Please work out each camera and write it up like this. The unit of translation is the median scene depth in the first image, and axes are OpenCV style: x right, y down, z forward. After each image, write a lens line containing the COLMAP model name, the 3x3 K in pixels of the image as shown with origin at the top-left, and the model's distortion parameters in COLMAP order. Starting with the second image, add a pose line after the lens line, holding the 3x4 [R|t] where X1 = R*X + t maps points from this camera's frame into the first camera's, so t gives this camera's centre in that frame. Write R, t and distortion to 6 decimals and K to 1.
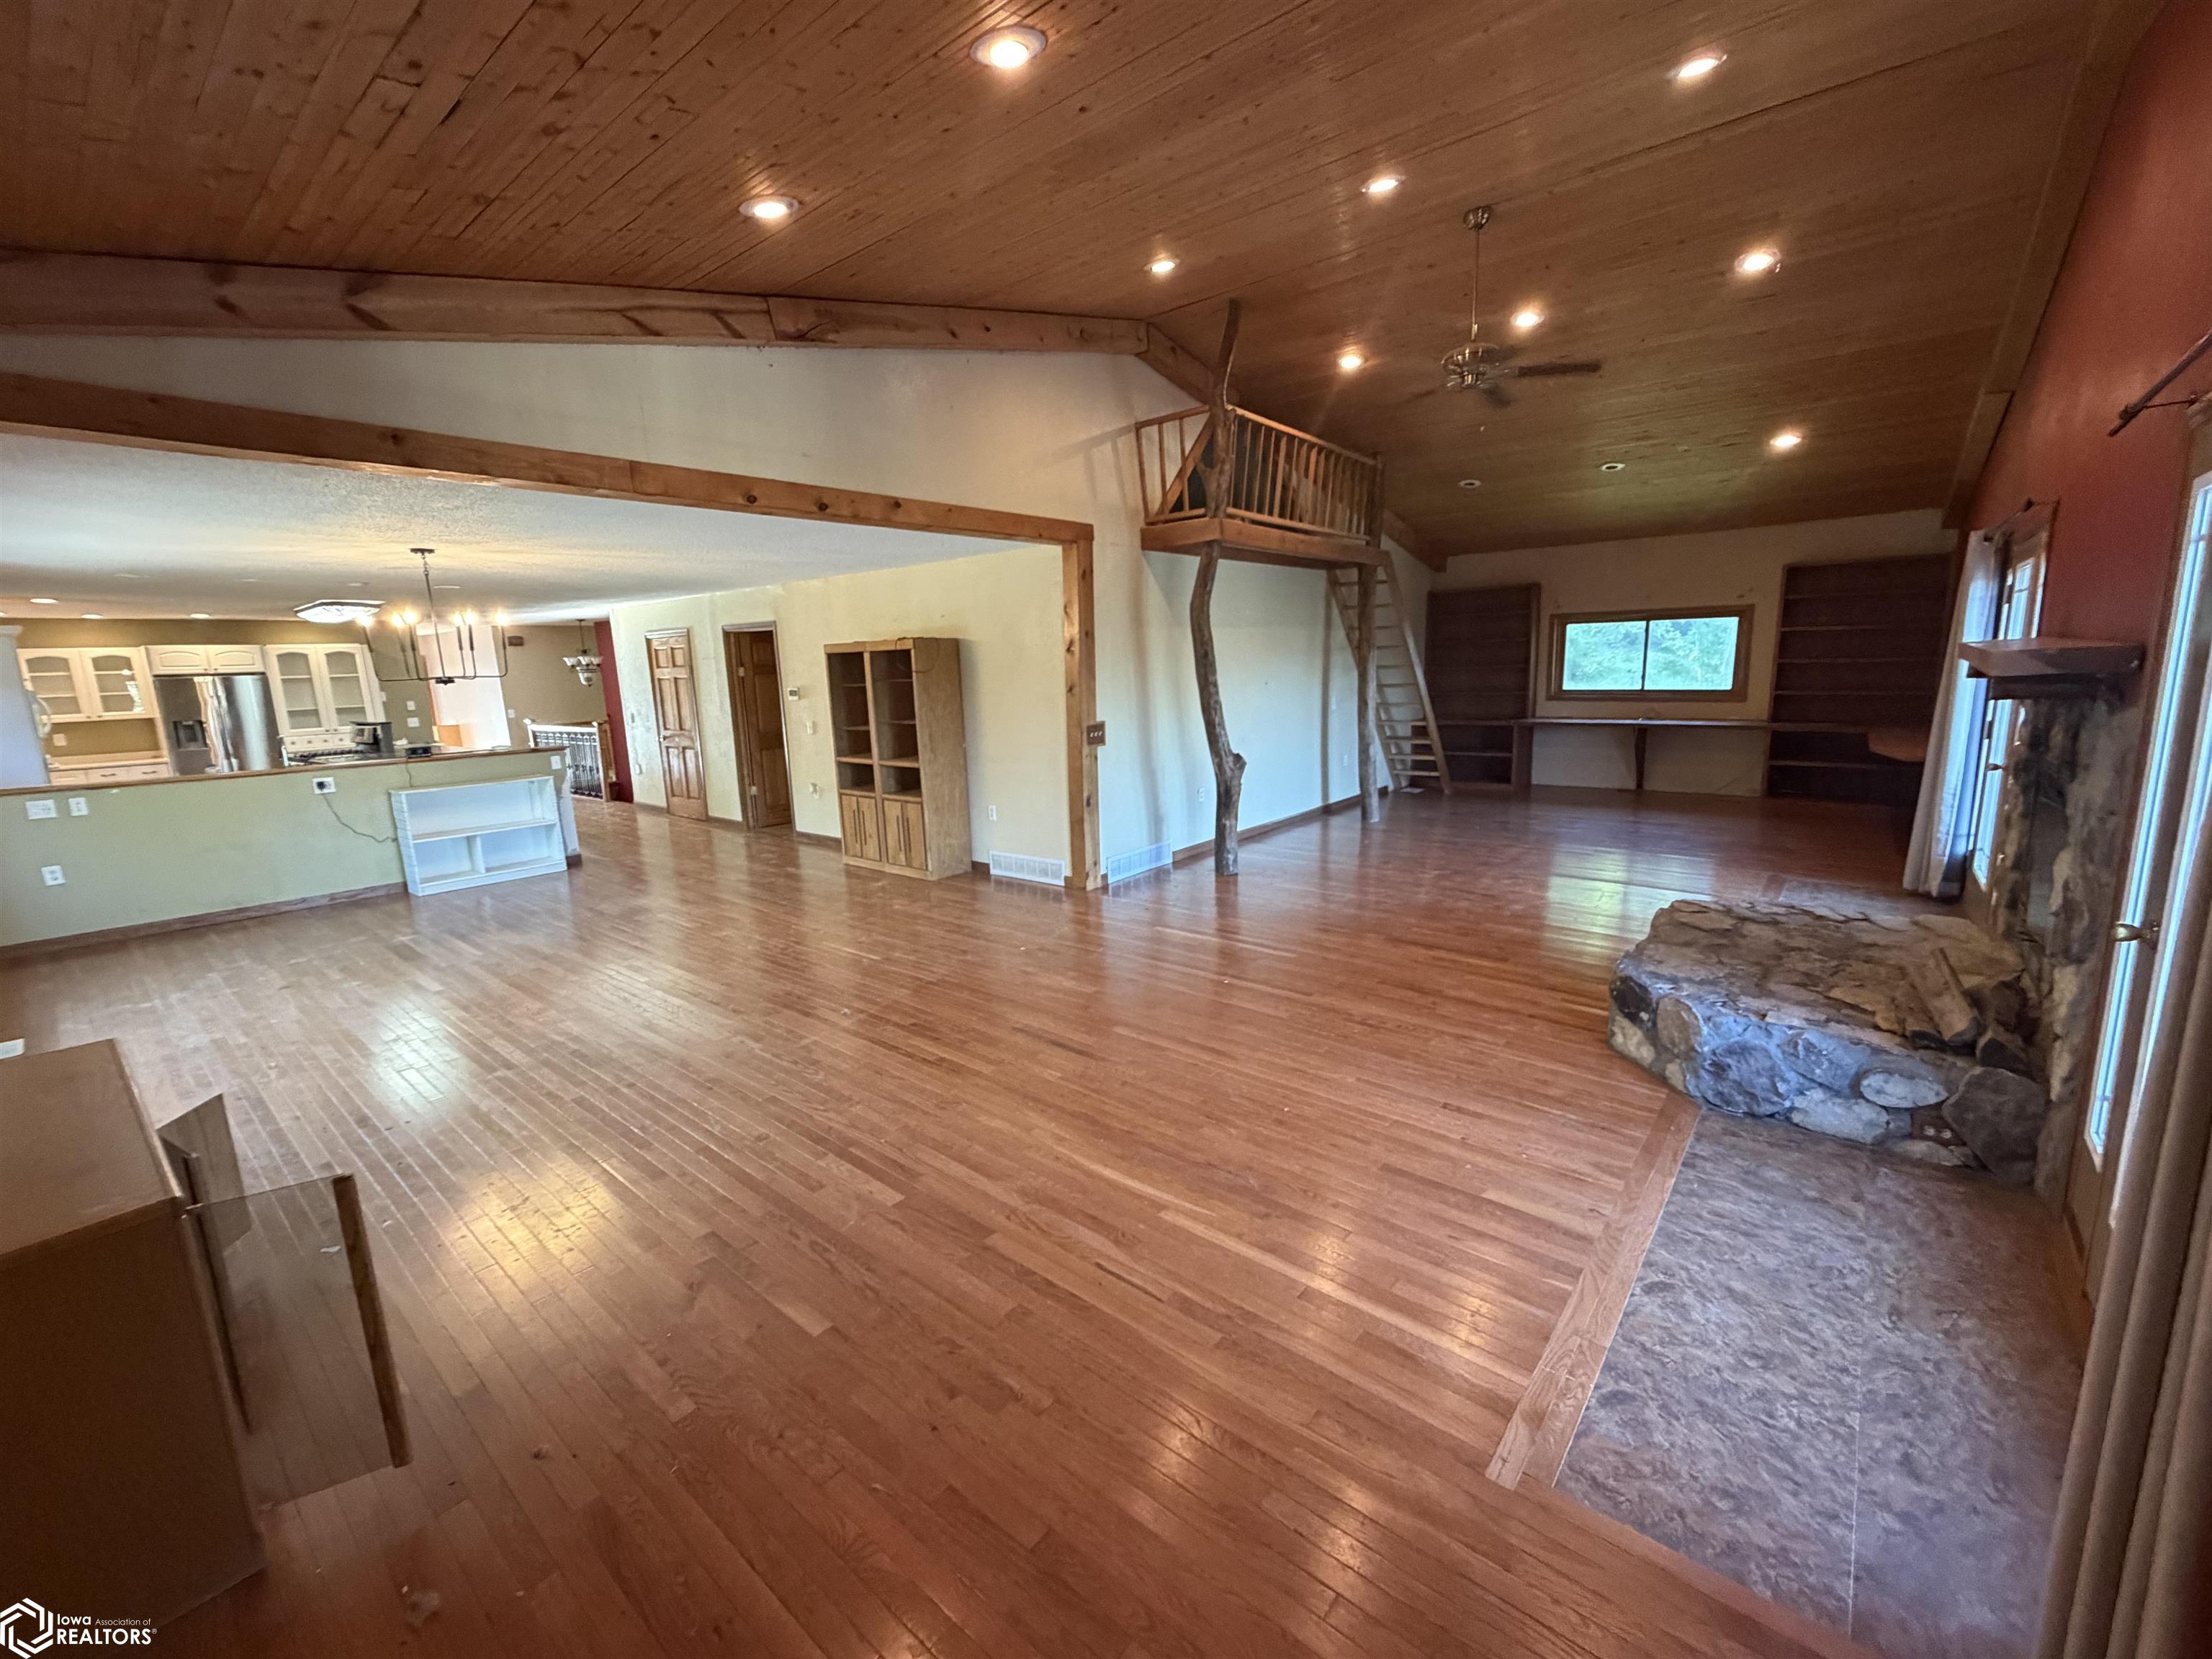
lens RADIAL K [[899.2, 0, 1109.7], [0, 899.2, 825.2], [0, 0, 1]] dist [-0.001369, 0.000232]
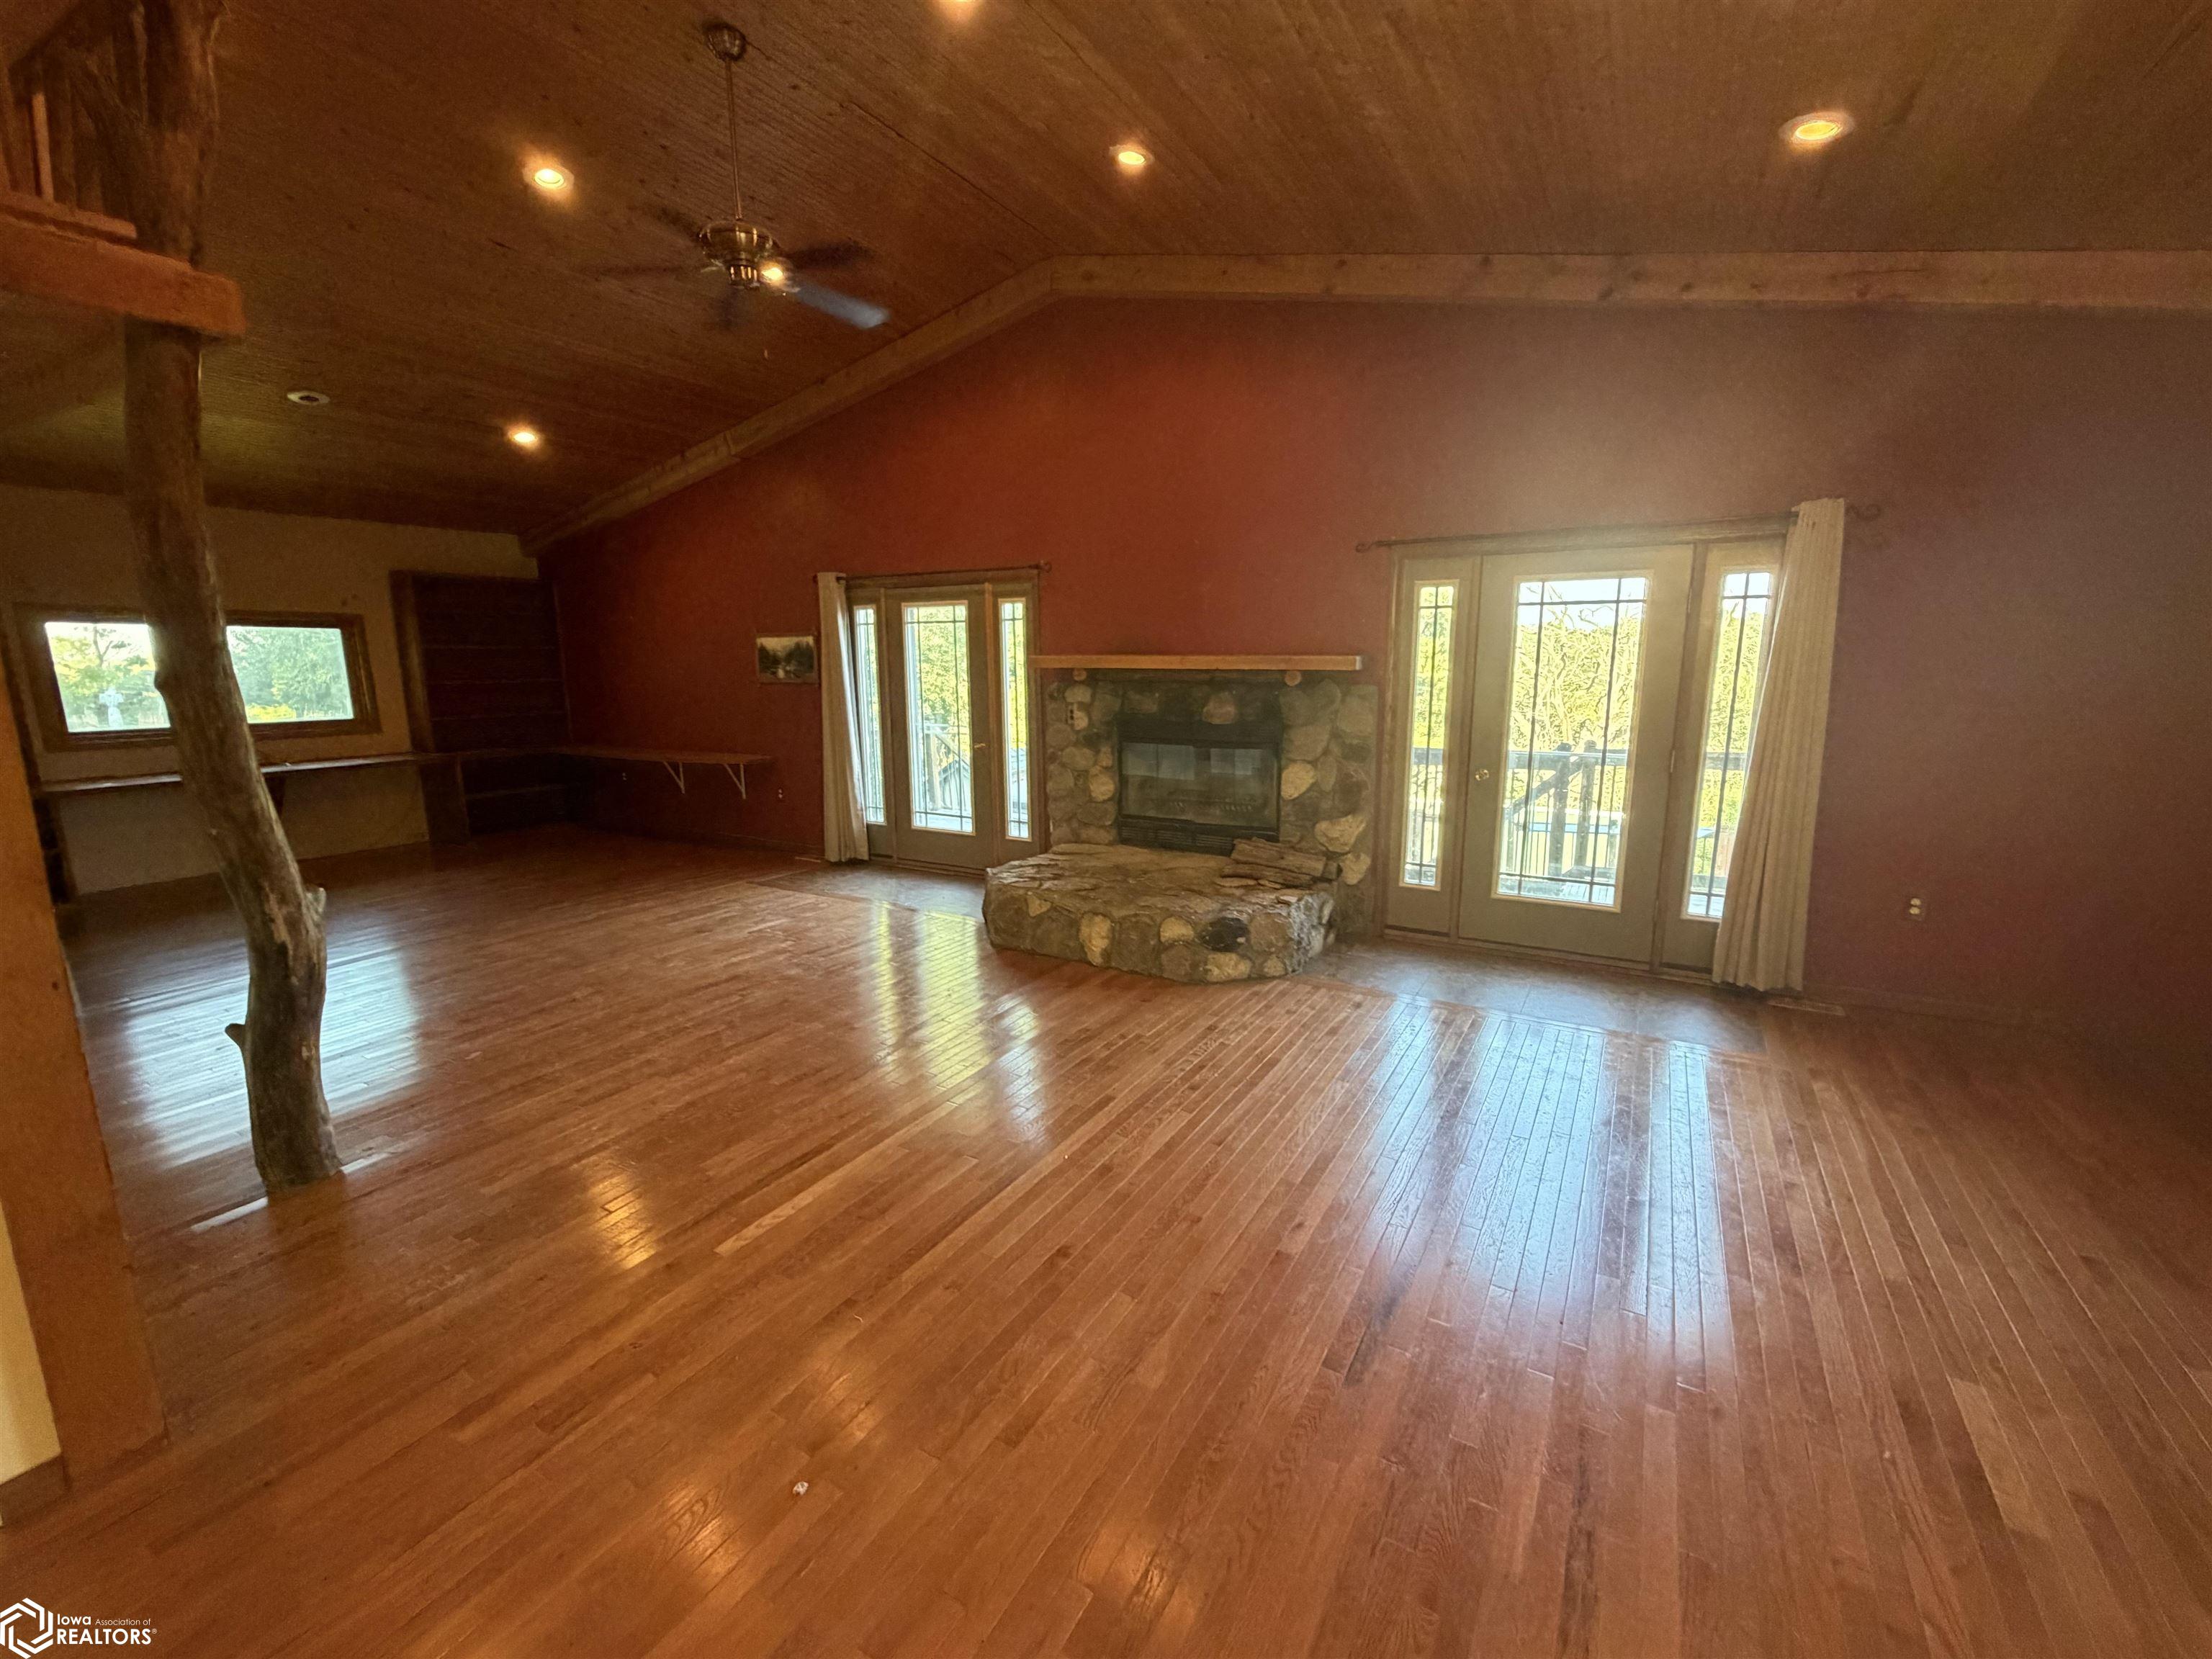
lens RADIAL K [[899.2, 0, 1112.2], [0, 899.2, 825.3], [0, 0, 1]] dist [-0.001369, 0.000232]
pose [[-0.151296, -0.152485, 0.976657, -0.495181], [0.190974, 0.964907, 0.180234, -0.173619], [-0.969865, 0.213784, -0.116866, 1.067446]]
